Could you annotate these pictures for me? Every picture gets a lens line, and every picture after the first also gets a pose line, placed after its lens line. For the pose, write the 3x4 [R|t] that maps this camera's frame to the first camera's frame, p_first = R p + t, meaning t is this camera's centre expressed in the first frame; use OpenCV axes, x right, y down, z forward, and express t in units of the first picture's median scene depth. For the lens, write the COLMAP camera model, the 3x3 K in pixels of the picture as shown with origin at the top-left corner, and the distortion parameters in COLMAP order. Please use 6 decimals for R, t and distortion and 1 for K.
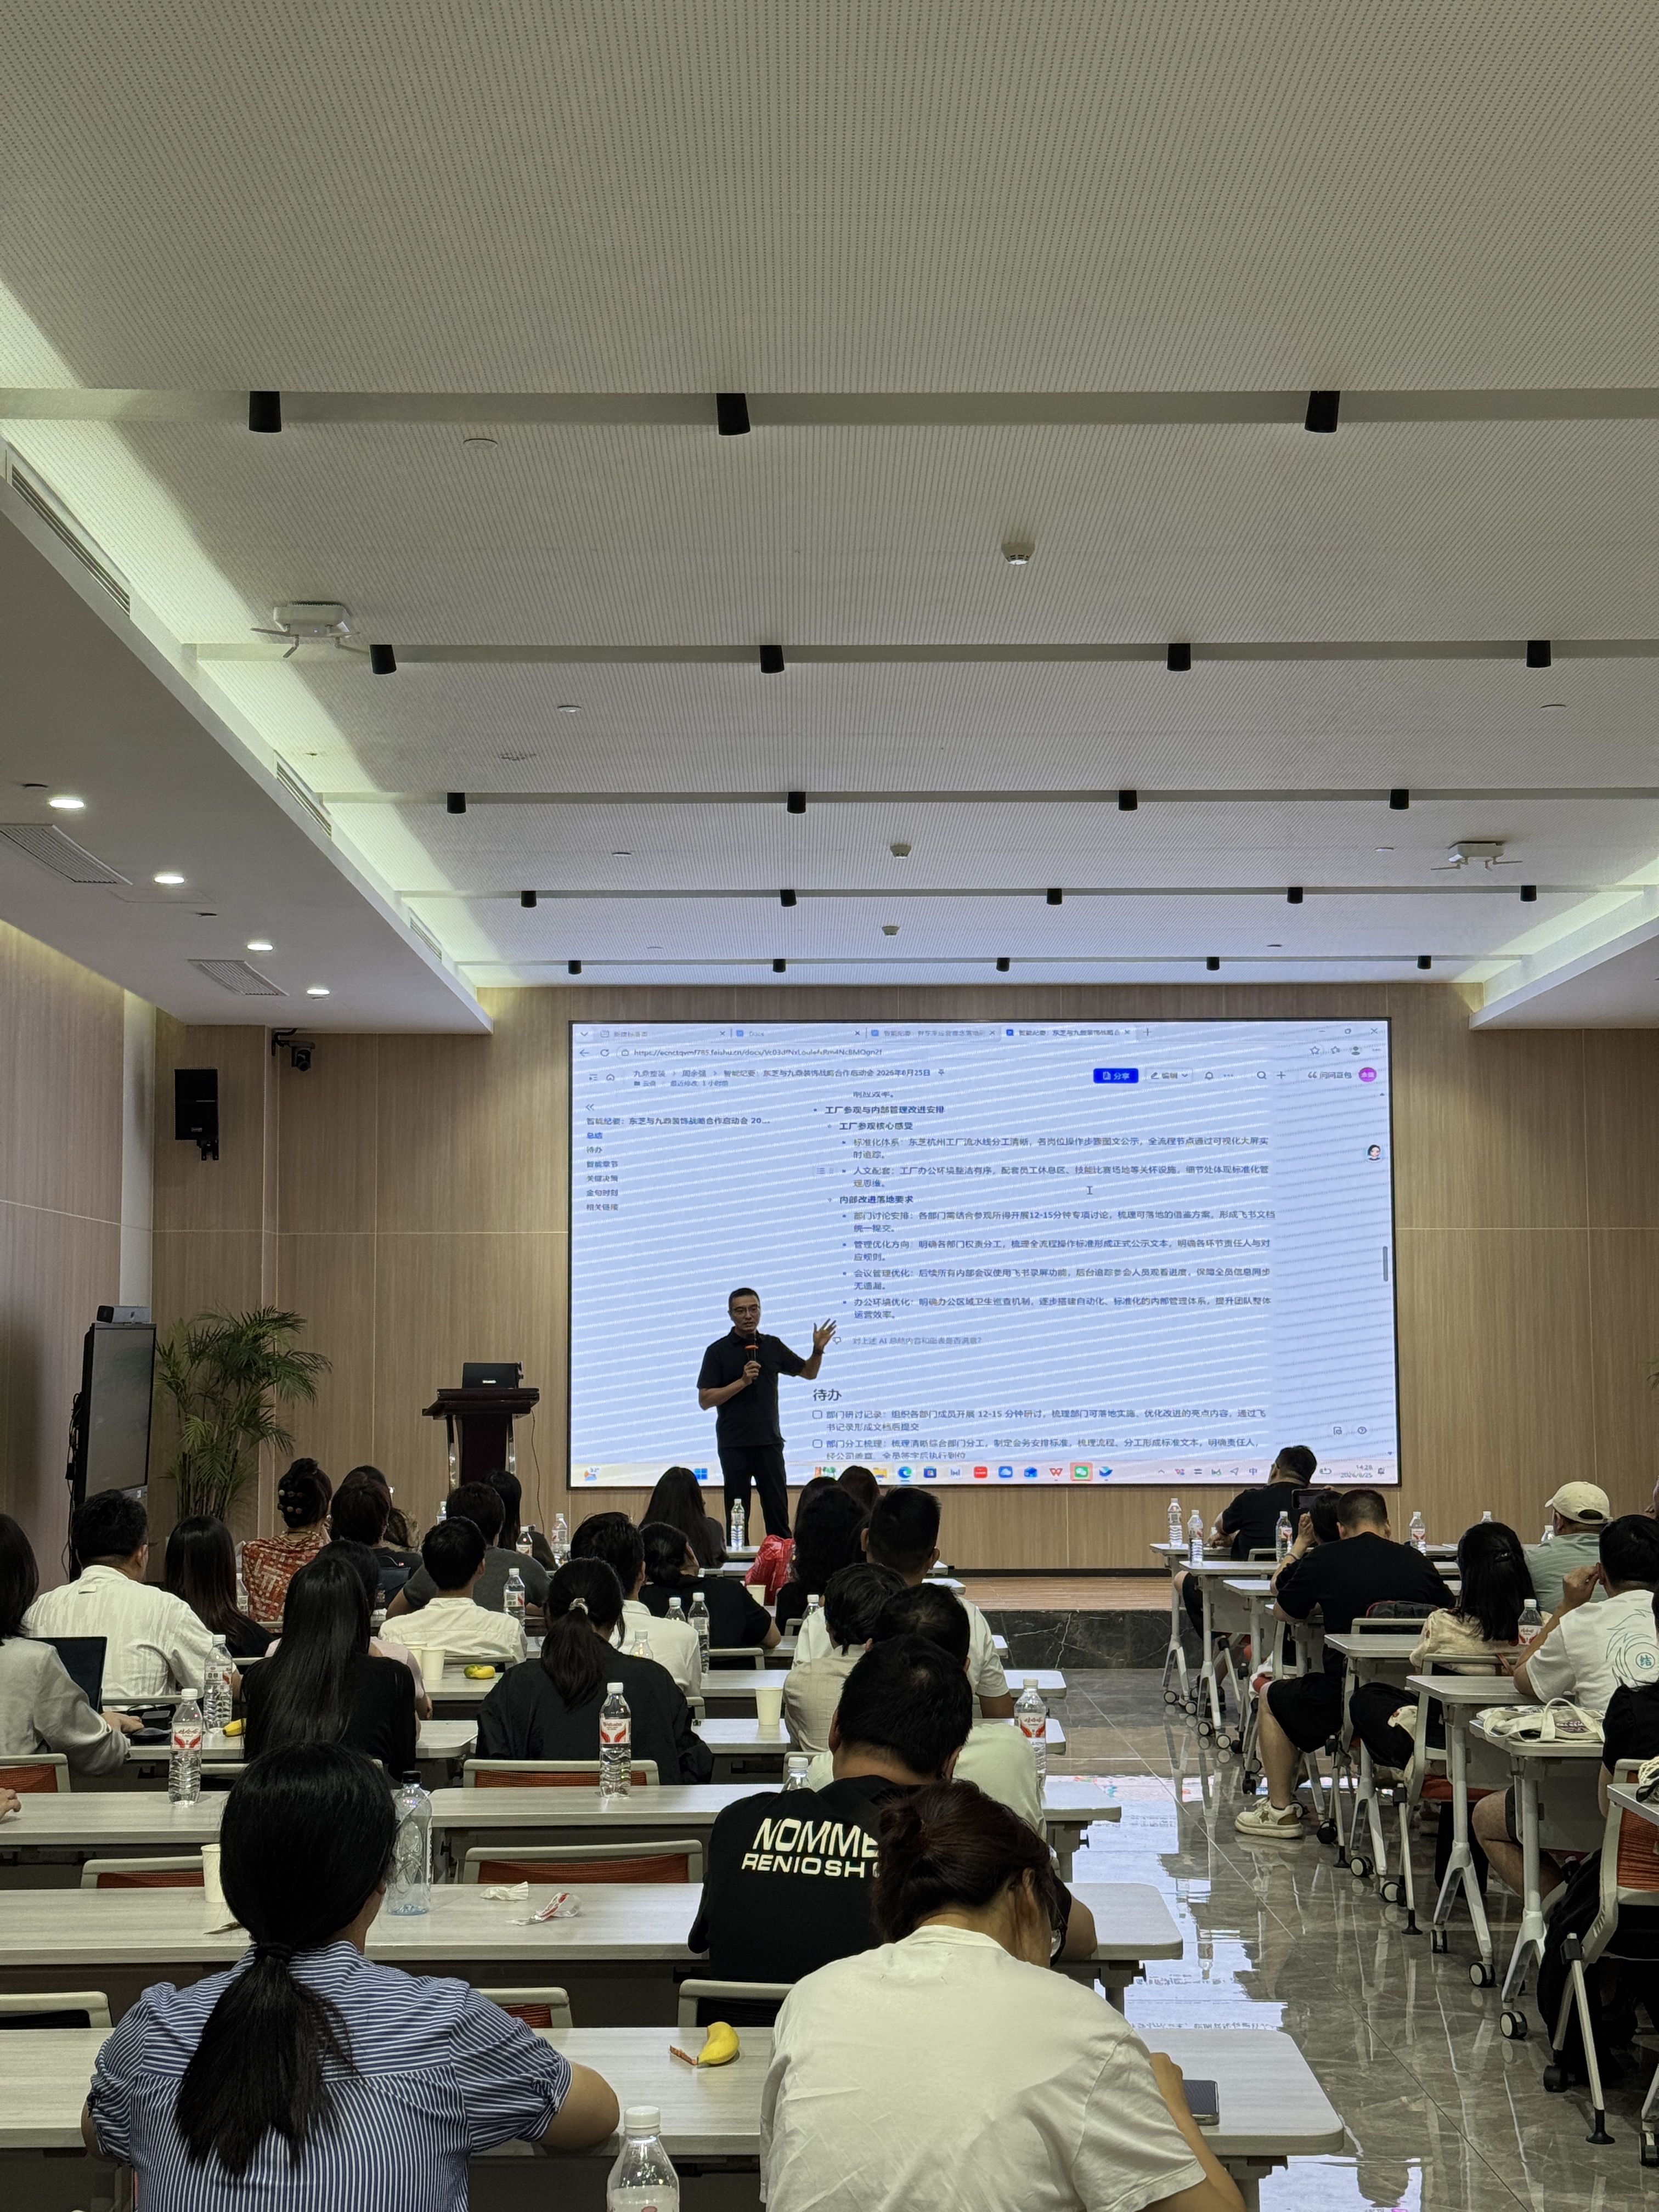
lens RADIAL K [[3115.2, 0, 831.0], [0, 3115.2, 1120.7], [0, 0, 1]] dist [0.136194, 0.000000]
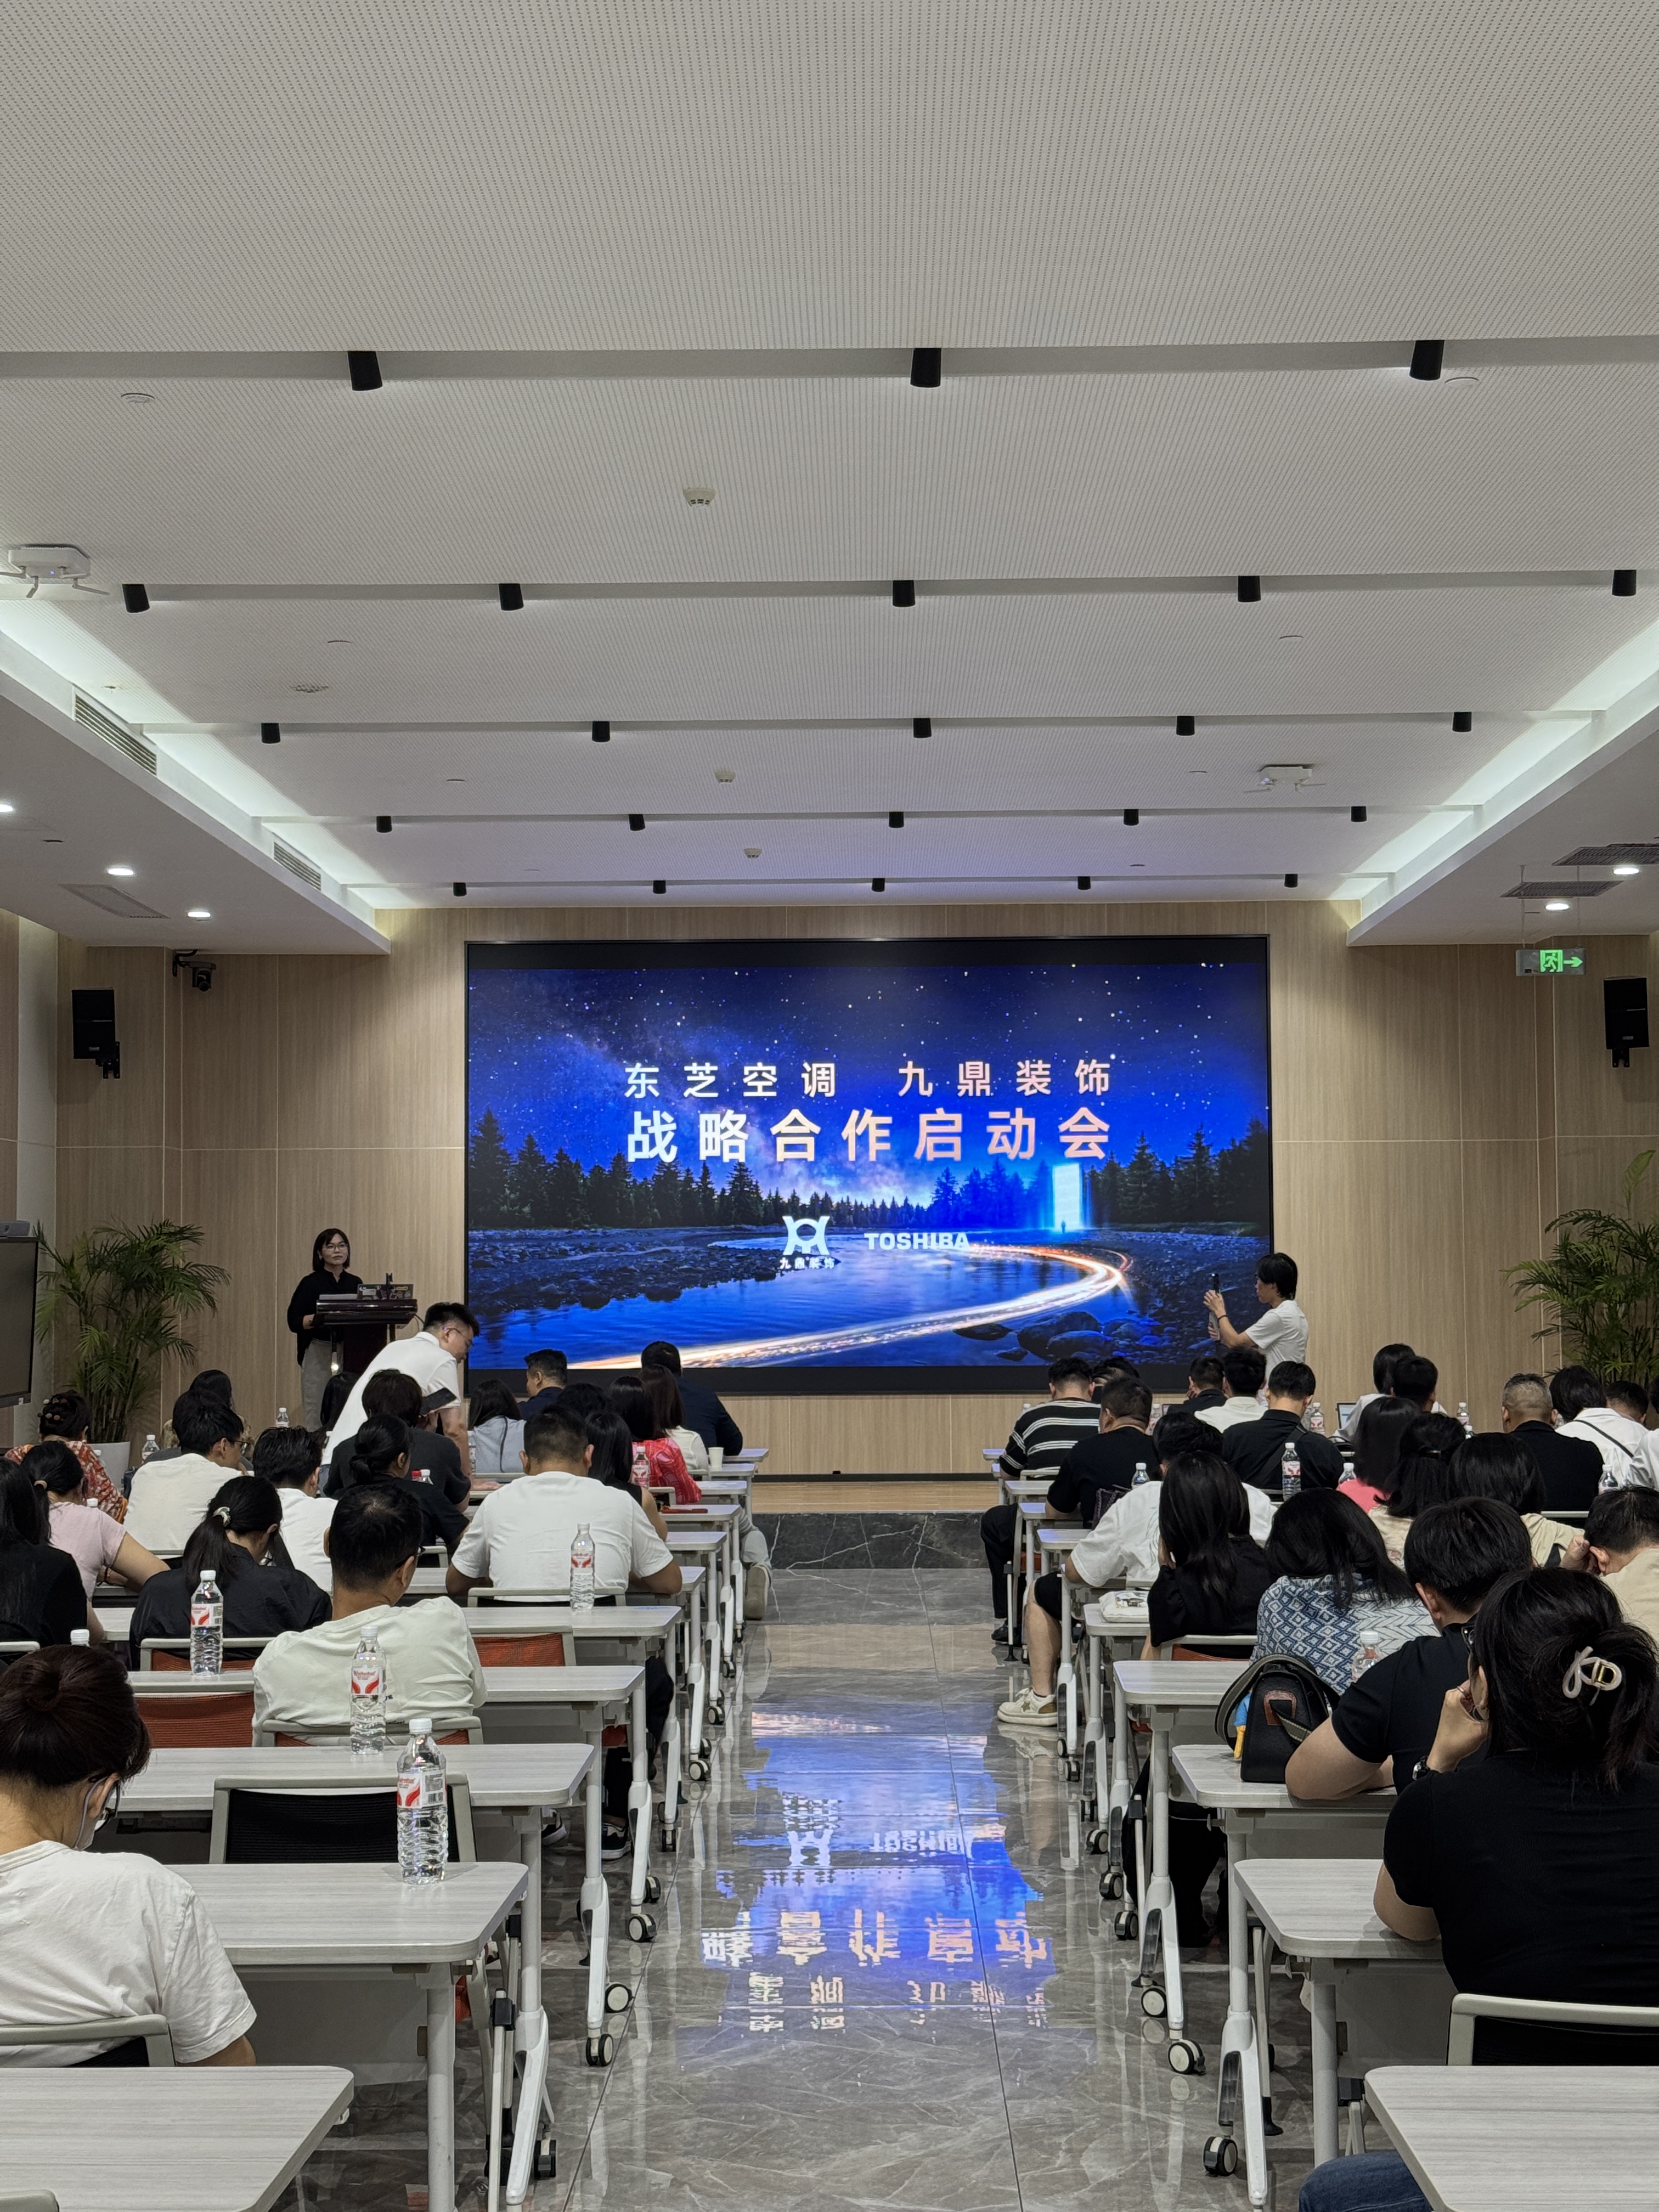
lens RADIAL K [[3115.2, 0, 831.7], [0, 3115.2, 1095.5], [0, 0, 1]] dist [0.136194, 0.000000]
pose [[0.999648, -0.003360, -0.026314, 0.070737], [0.003874, 0.999802, 0.019510, -0.001019], [0.026243, -0.019605, 0.999463, -0.025498]]
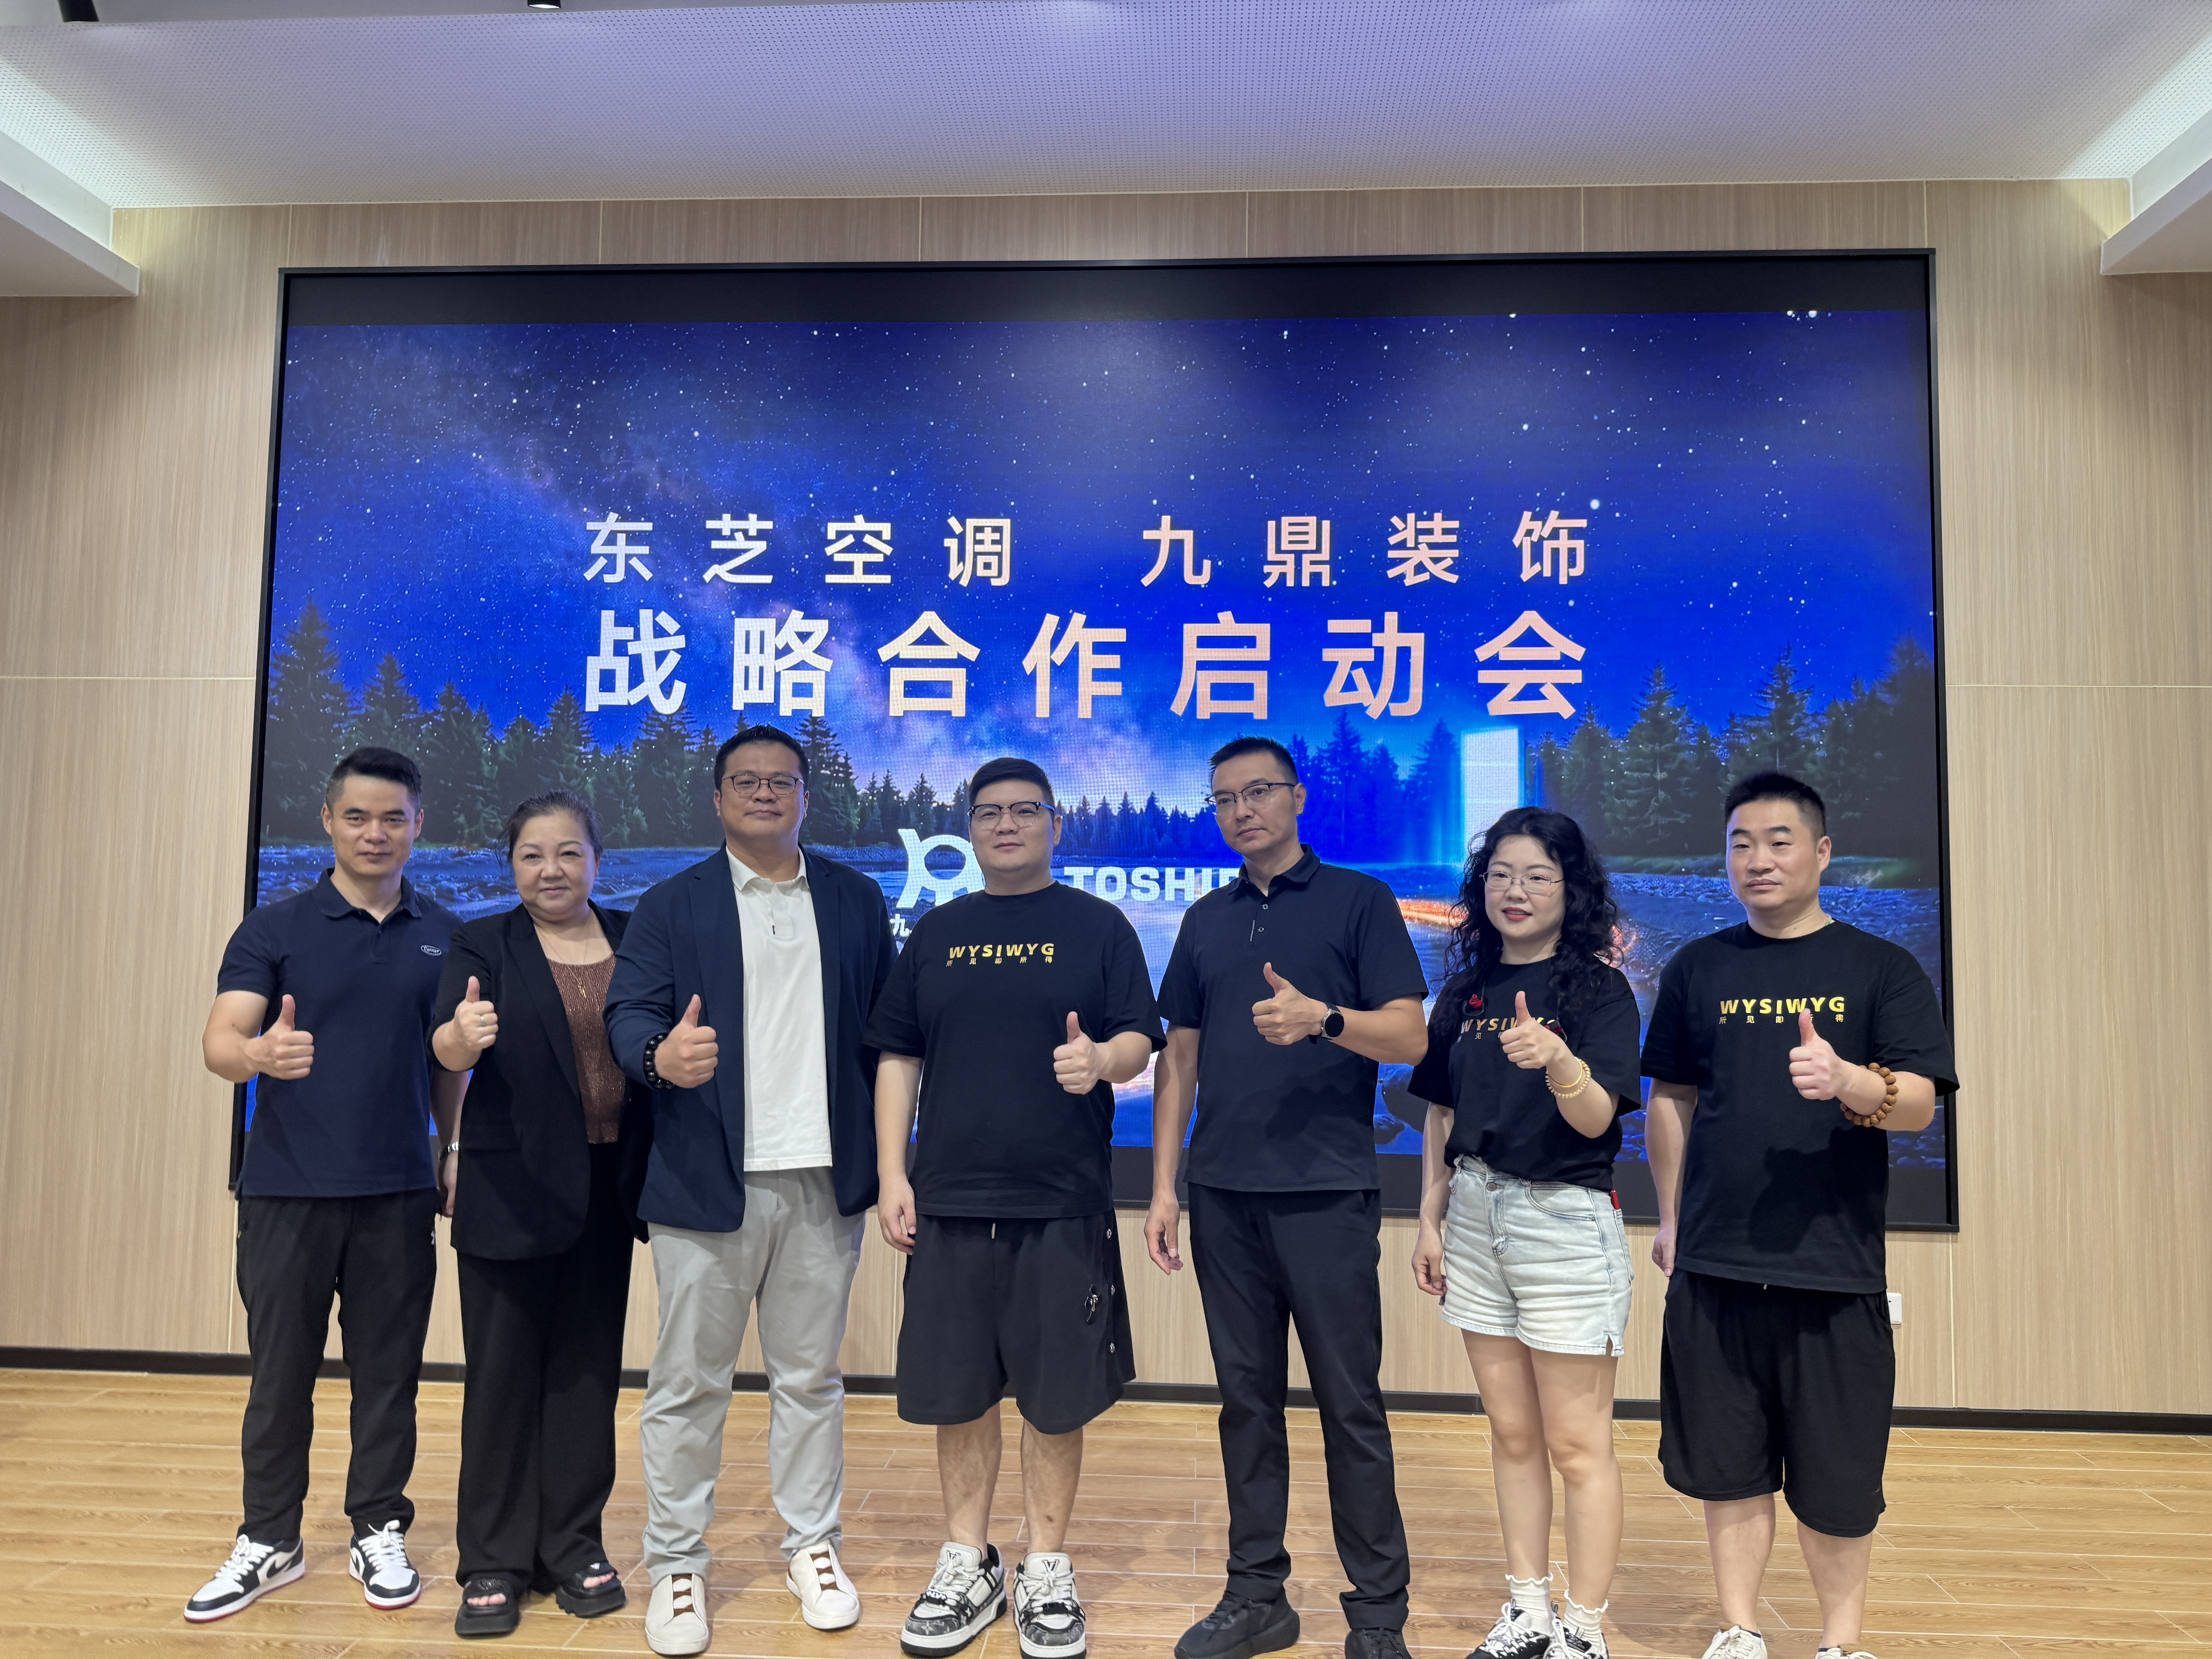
lens RADIAL K [[1542.7, 0, 1093.7], [0, 1542.7, 835.4], [0, 0, 1]] dist [0.046756, -0.002576]
pose [[0.997355, 0.015166, -0.071087, 0.077009], [-0.011273, 0.998431, 0.054845, 0.050637], [0.071807, -0.053898, 0.995961, 0.834804]]
